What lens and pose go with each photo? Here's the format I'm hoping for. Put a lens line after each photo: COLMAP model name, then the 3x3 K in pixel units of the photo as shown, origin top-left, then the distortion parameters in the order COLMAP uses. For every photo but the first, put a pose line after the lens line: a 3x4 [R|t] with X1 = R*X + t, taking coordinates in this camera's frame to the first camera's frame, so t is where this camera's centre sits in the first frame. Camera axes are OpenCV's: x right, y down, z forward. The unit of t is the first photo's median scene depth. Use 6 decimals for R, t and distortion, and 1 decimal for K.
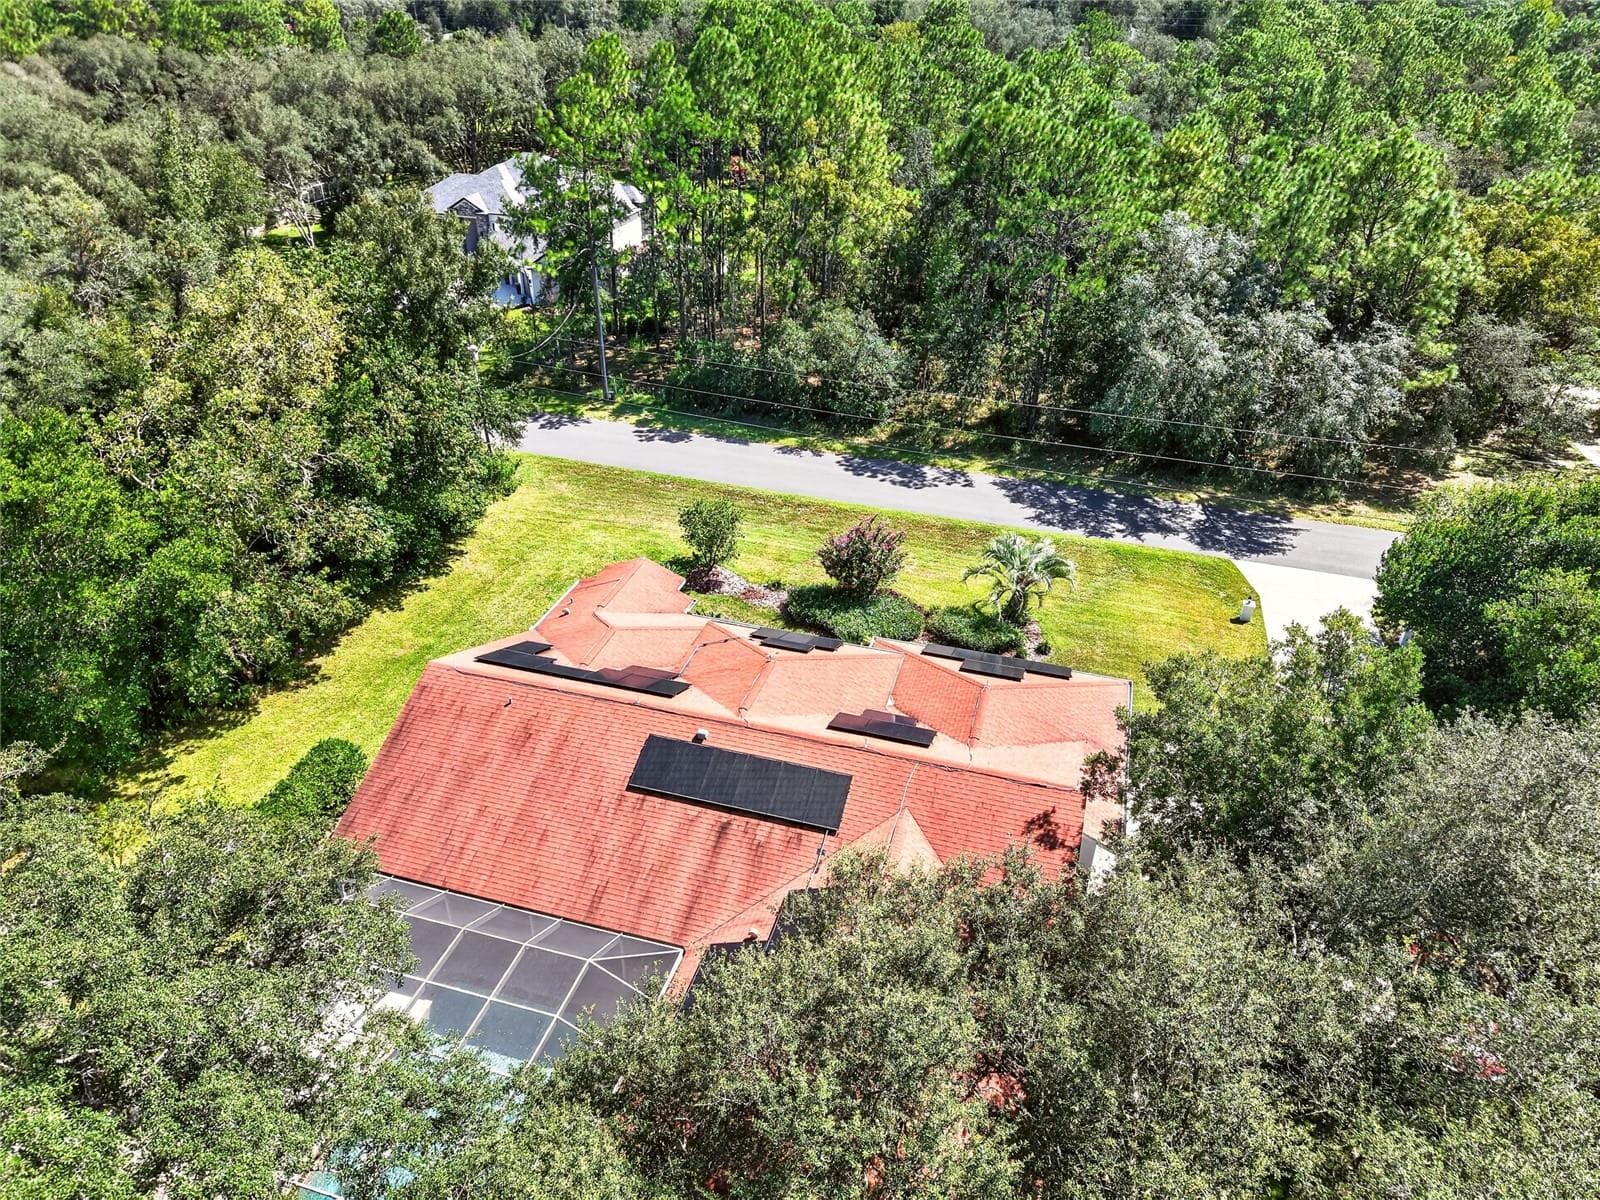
lens RADIAL K [[1078.7, 0, 800.0], [0, 1078.7, 600.0], [0, 0, 1]] dist [0.036606, 0.002645]
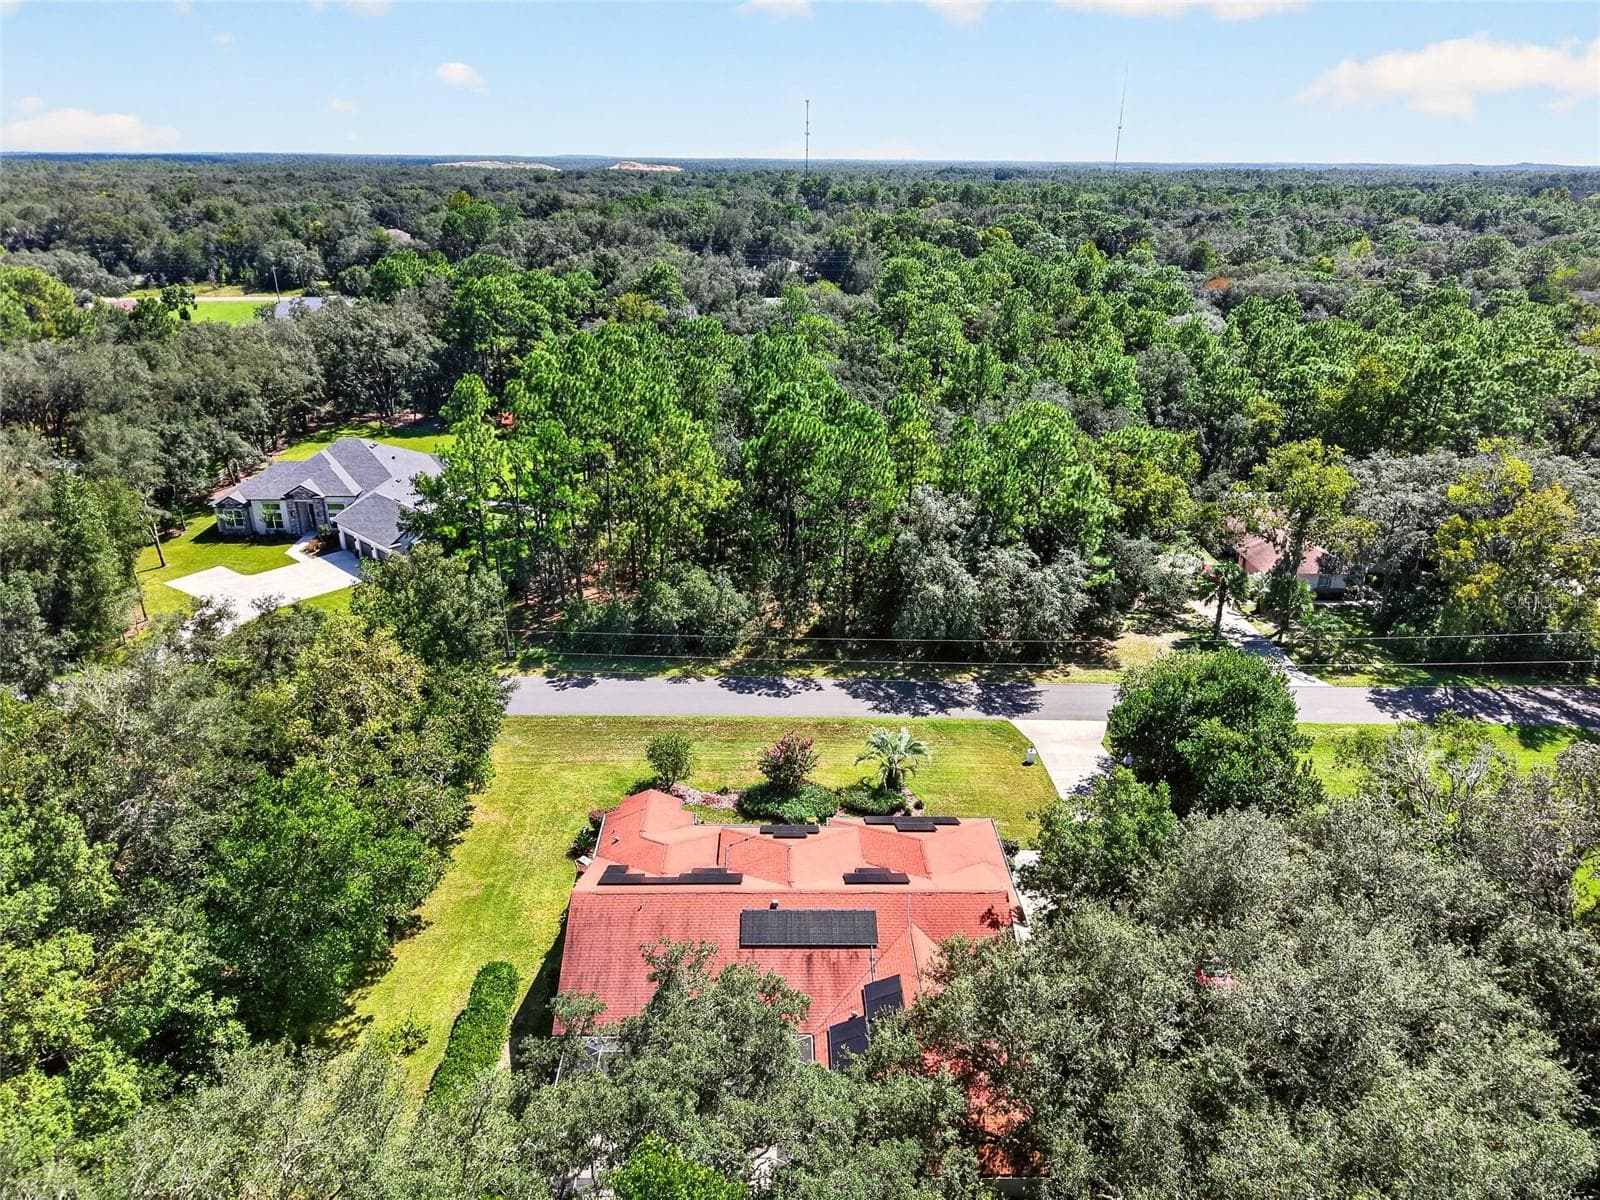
lens RADIAL K [[1108.8, 0, 800.0], [0, 1108.8, 600.0], [0, 0, 1]] dist [0.201511, -0.000347]
pose [[0.950879, -0.119272, 0.285664, -0.275643], [0.155105, 0.982172, -0.106212, -0.076829], [-0.267903, 0.145303, 0.952426, -0.381876]]
